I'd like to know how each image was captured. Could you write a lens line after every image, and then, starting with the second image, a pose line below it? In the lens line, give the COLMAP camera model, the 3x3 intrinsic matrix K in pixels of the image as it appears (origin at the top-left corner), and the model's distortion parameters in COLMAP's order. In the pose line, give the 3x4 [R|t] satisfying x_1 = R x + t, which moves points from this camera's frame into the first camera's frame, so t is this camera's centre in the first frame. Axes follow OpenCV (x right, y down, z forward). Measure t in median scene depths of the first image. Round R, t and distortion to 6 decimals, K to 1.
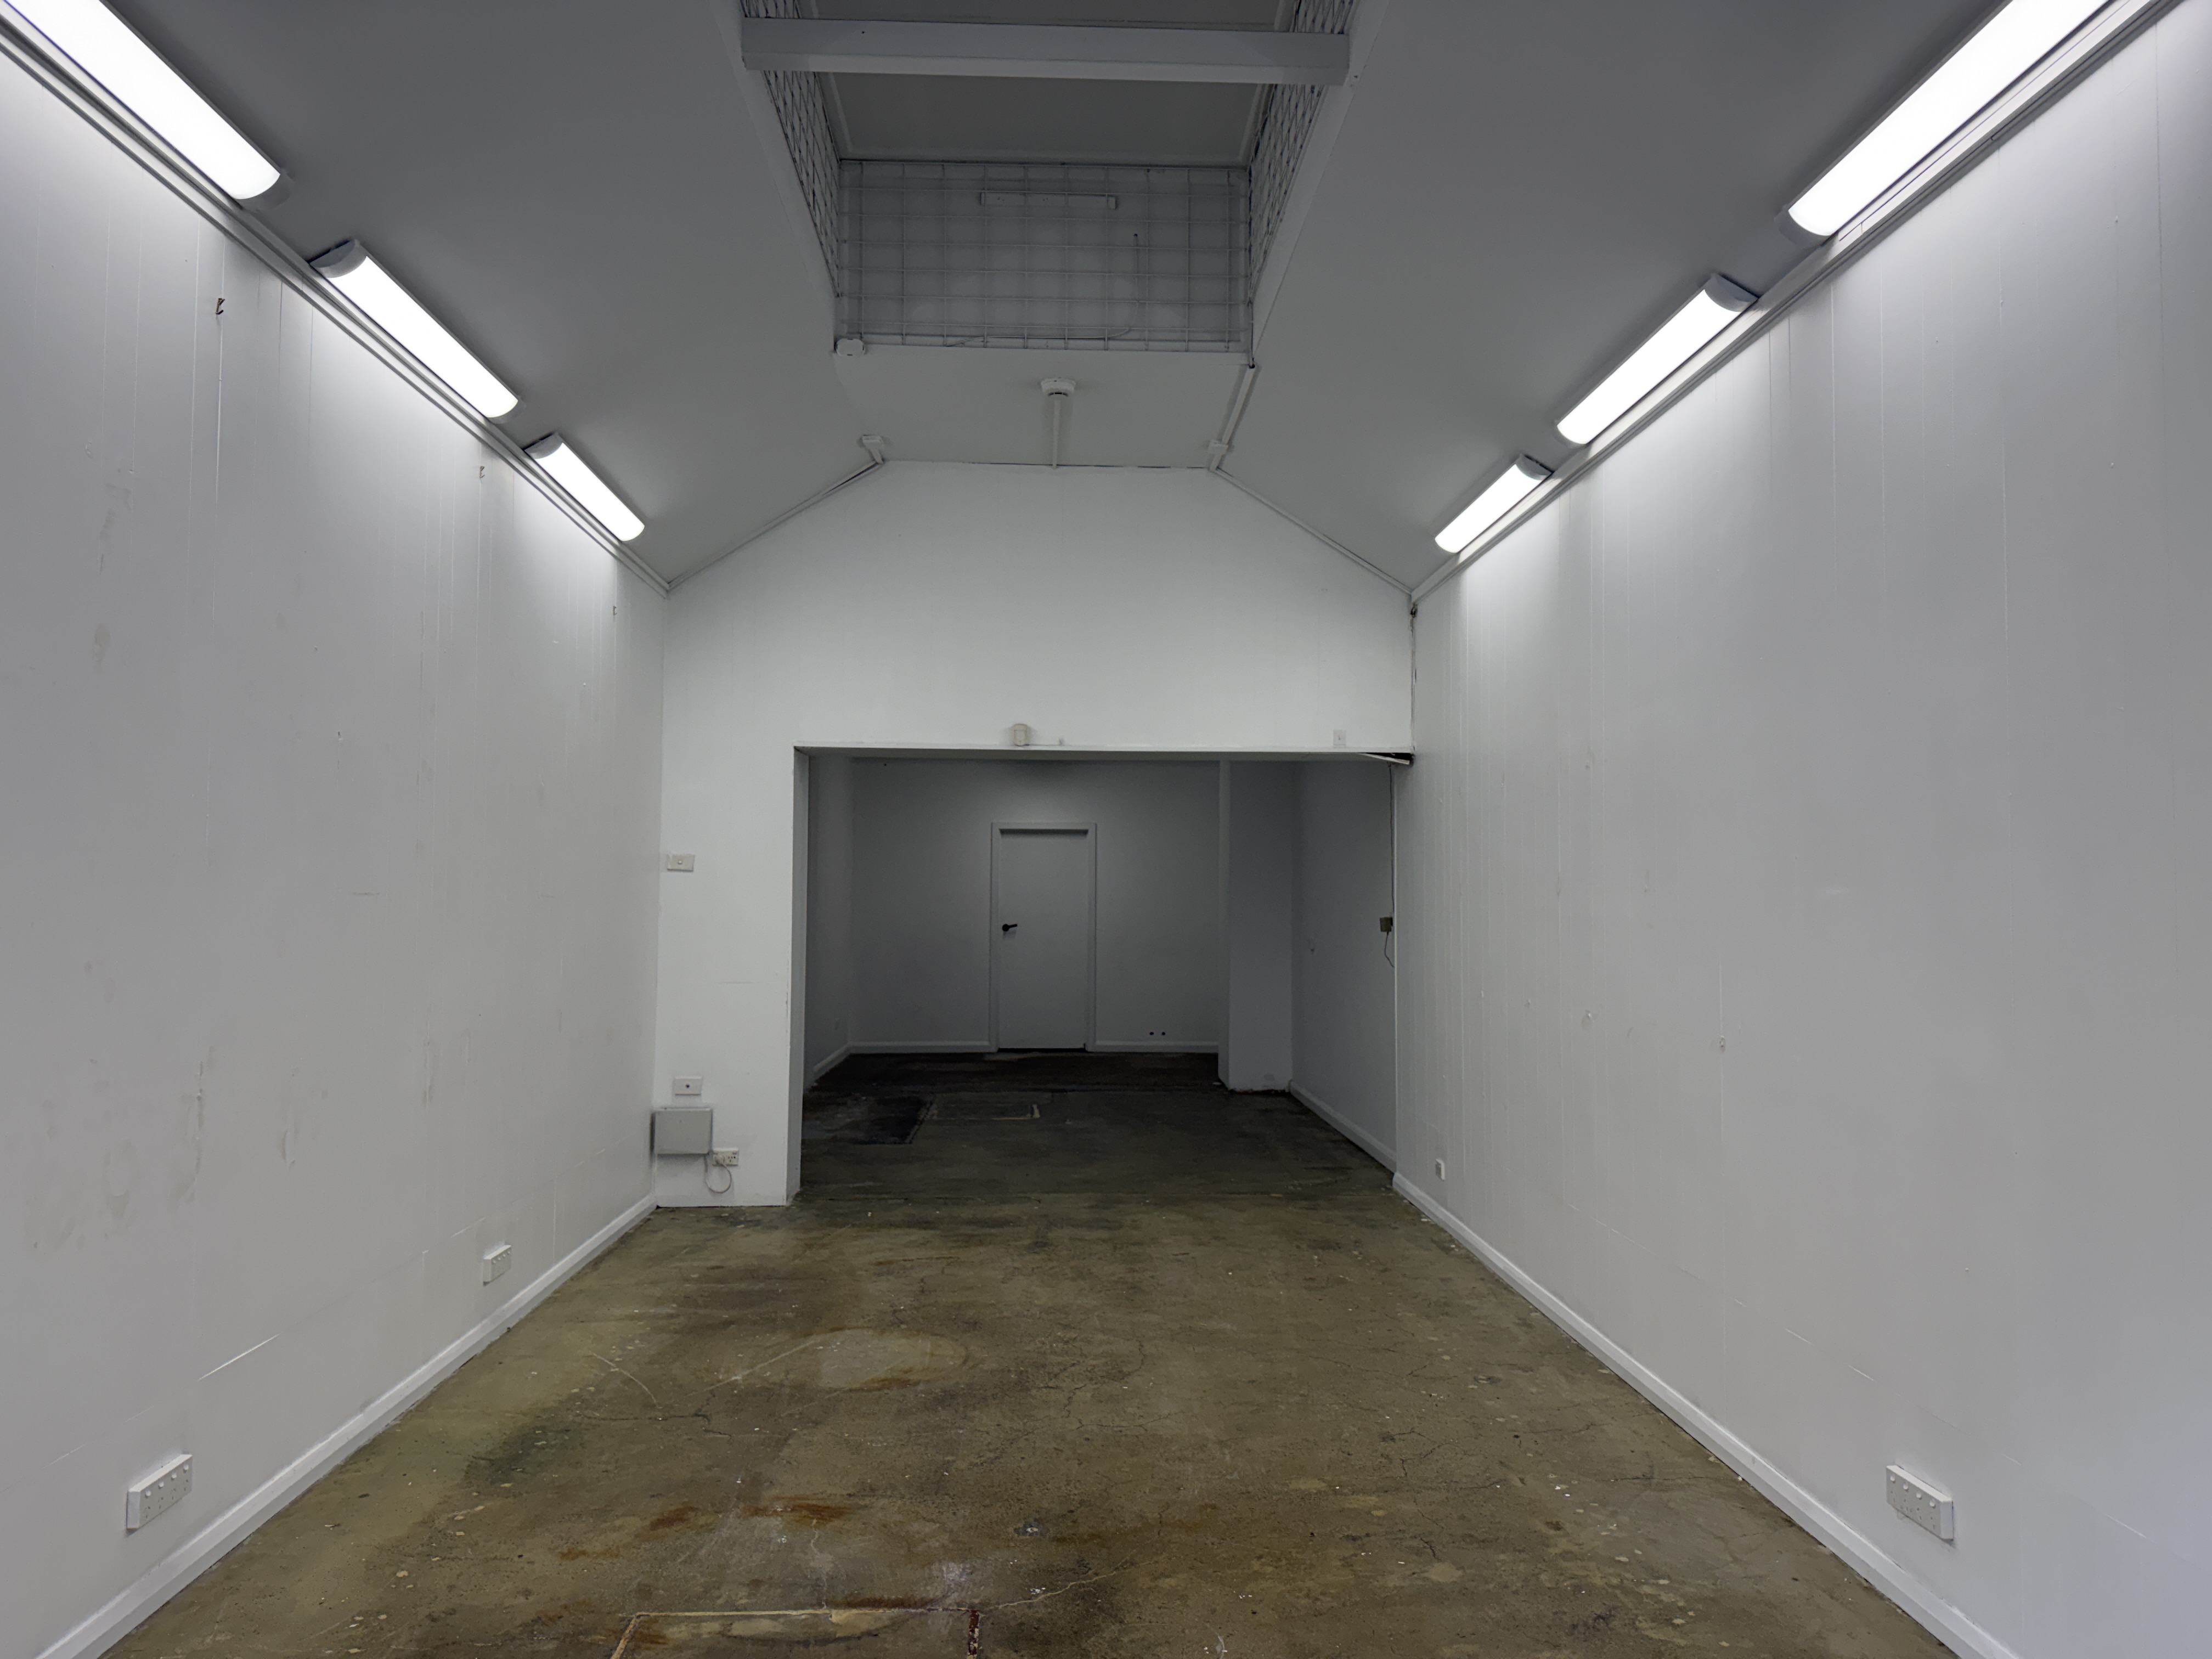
lens RADIAL K [[1516.7, 0, 1106.0], [0, 1516.7, 829.5], [0, 0, 1]] dist [-0.002368, -0.003836]
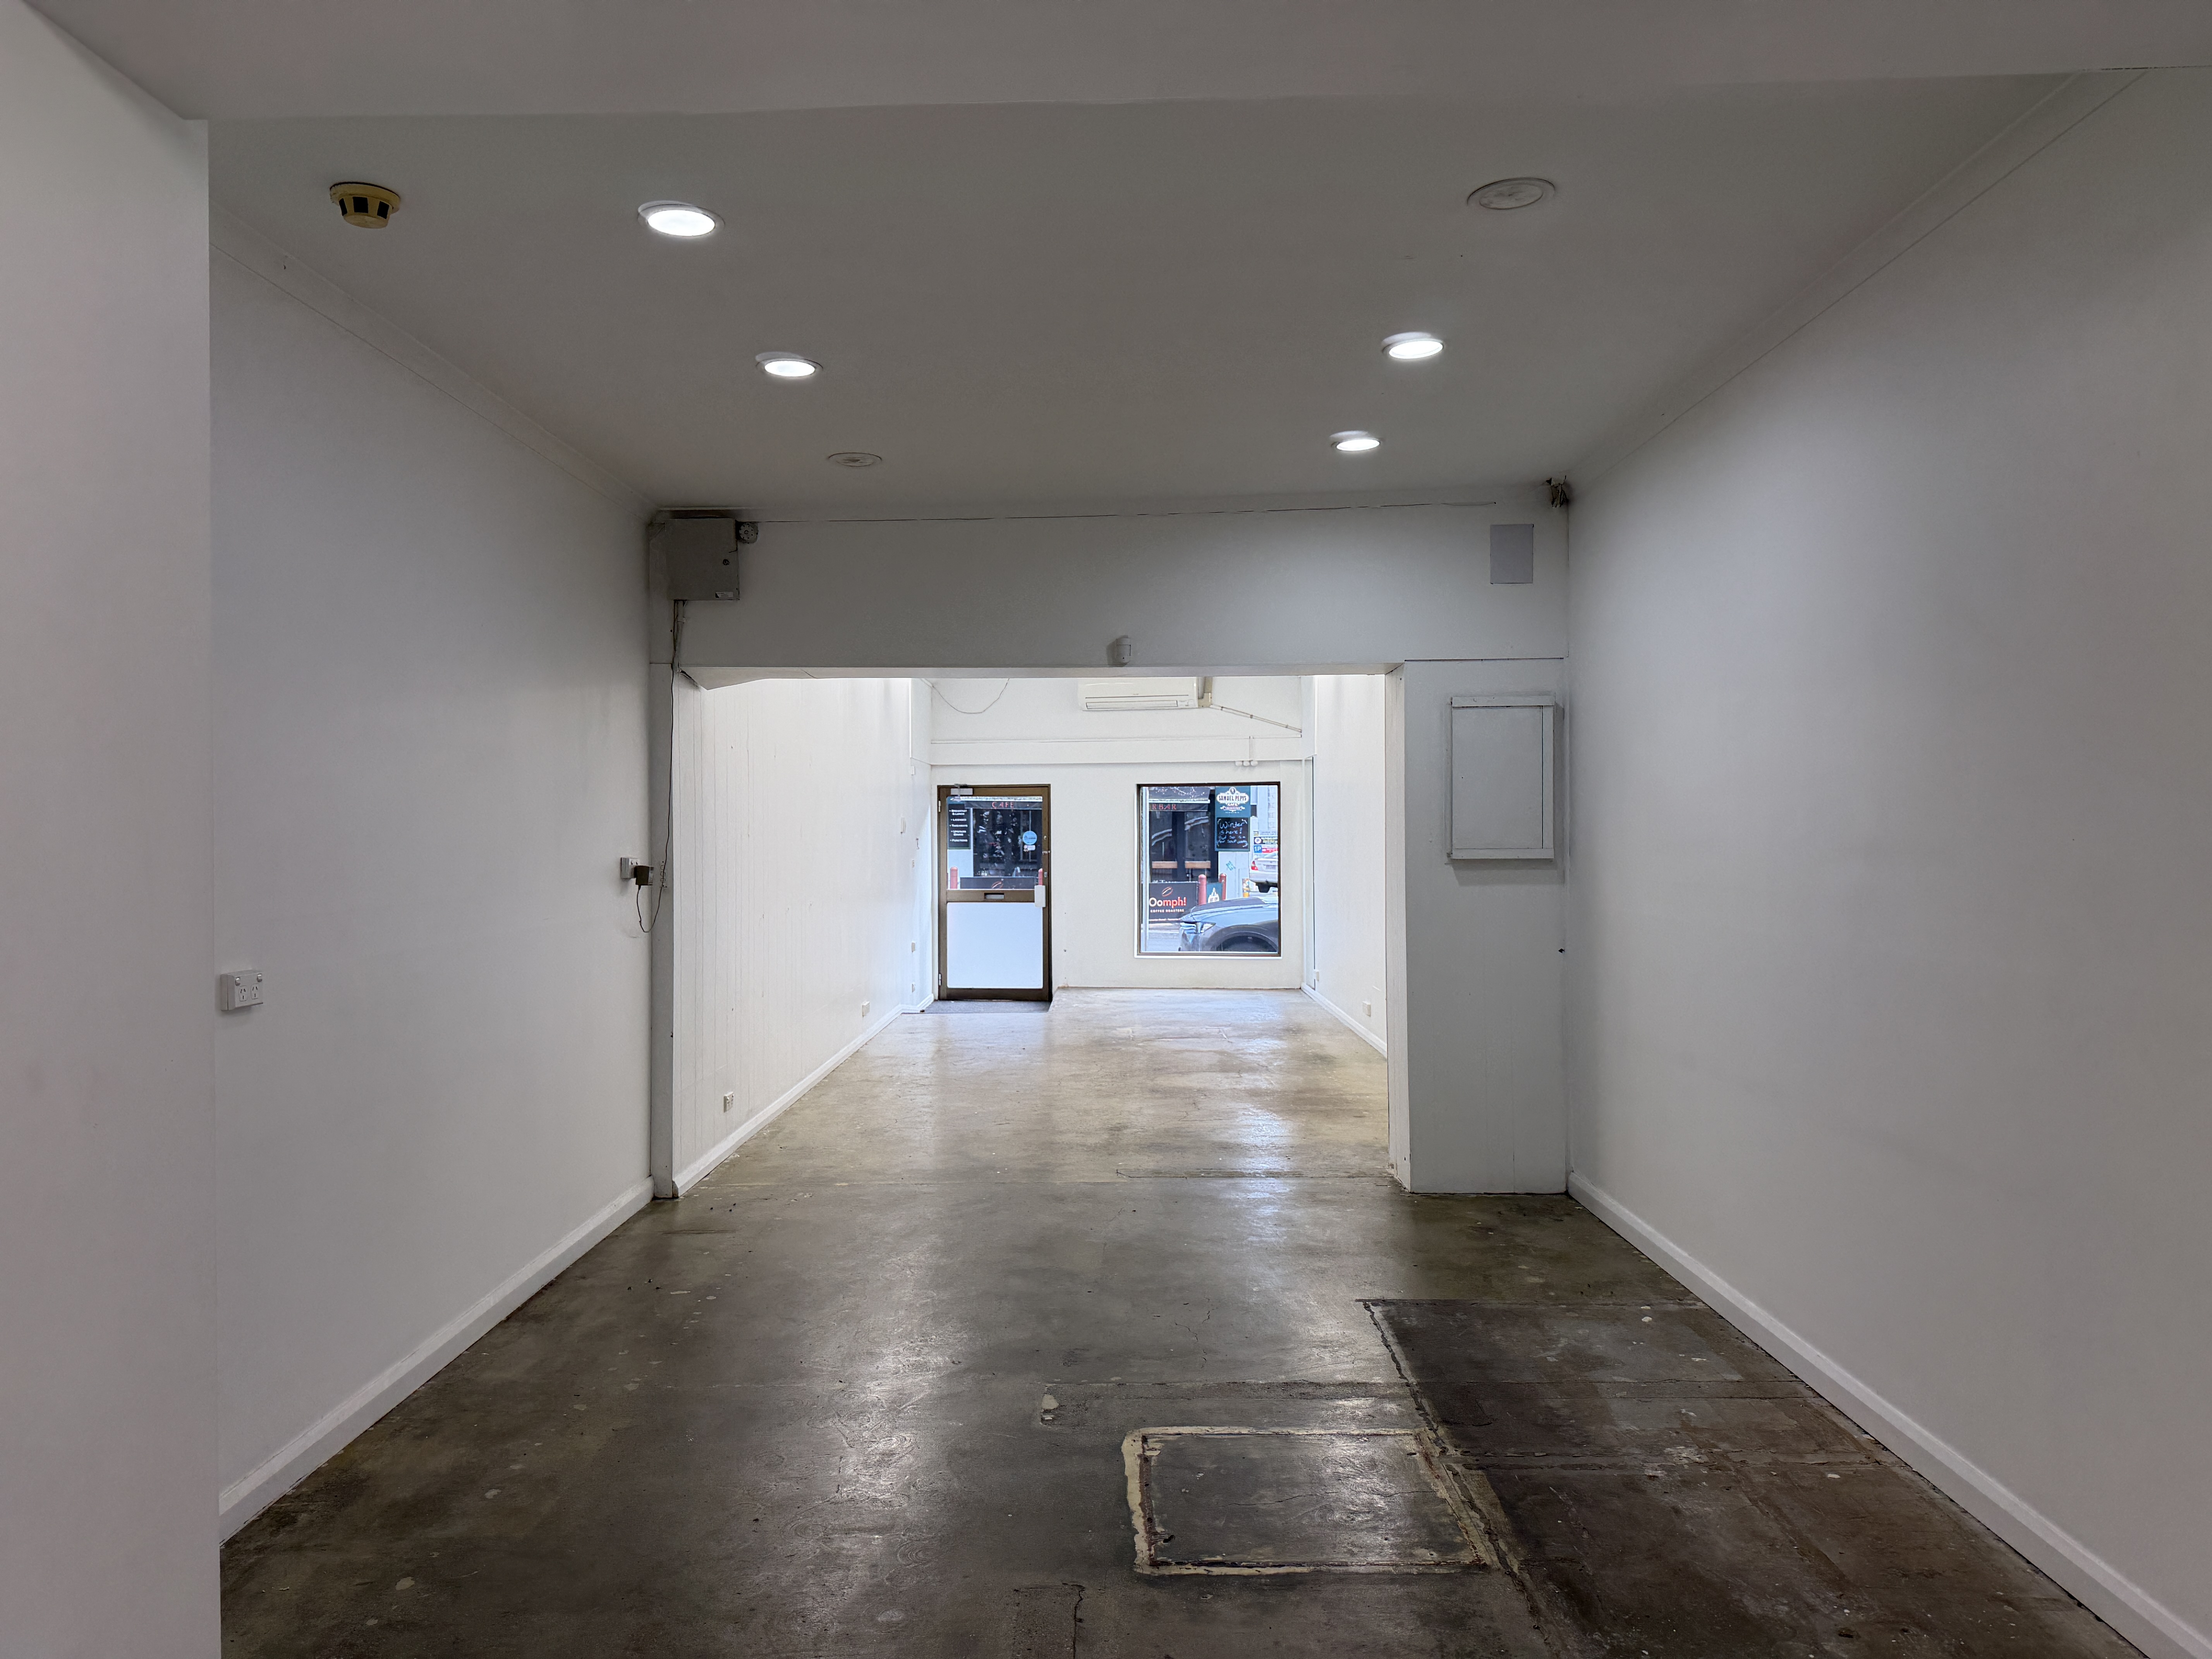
lens RADIAL K [[1516.7, 0, 1106.0], [0, 1516.7, 829.5], [0, 0, 1]] dist [-0.002368, -0.003836]
pose [[-0.998901, -0.000378, 0.046861, -0.041863], [-0.002814, 0.998647, -0.051929, 0.045583], [-0.046778, -0.052004, -0.997551, 1.007715]]
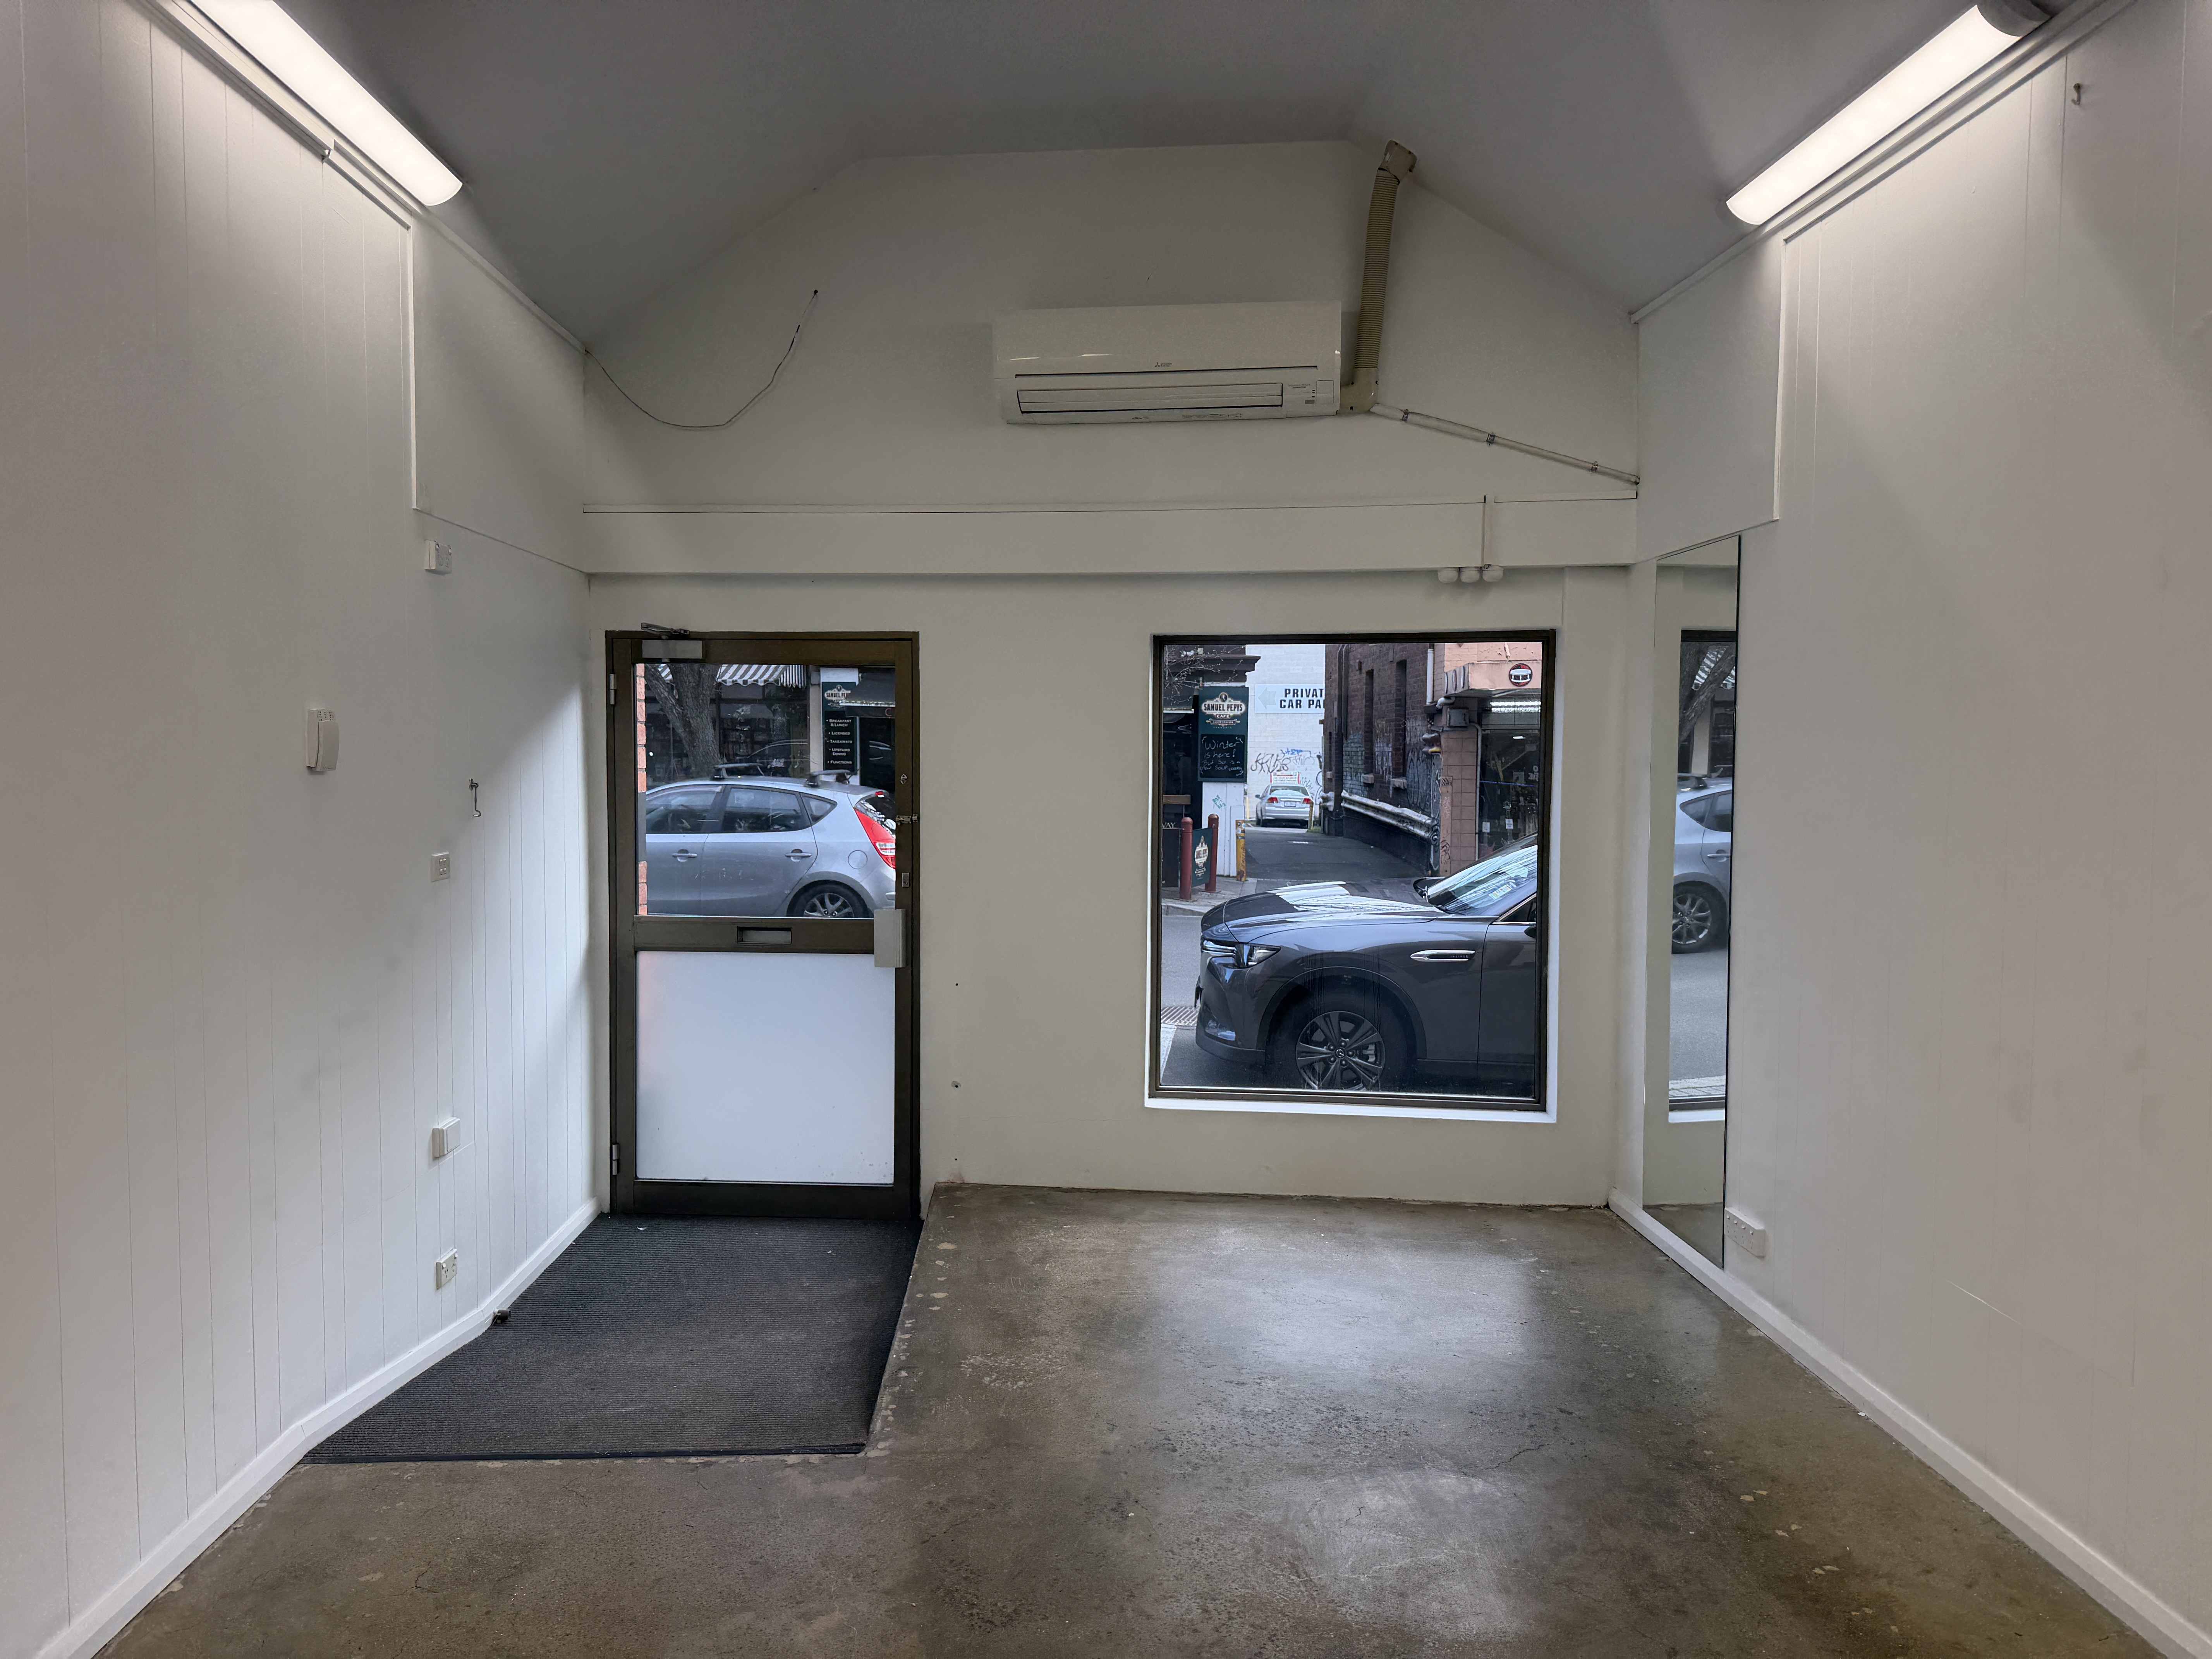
lens RADIAL K [[1516.7, 0, 1106.0], [0, 1516.7, 829.5], [0, 0, 1]] dist [-0.002368, -0.003836]
pose [[-0.999926, -0.012152, 0.000457, -0.040117], [-0.012151, 0.999925, 0.001731, 0.043940], [-0.000478, 0.001726, -0.999998, 0.978359]]
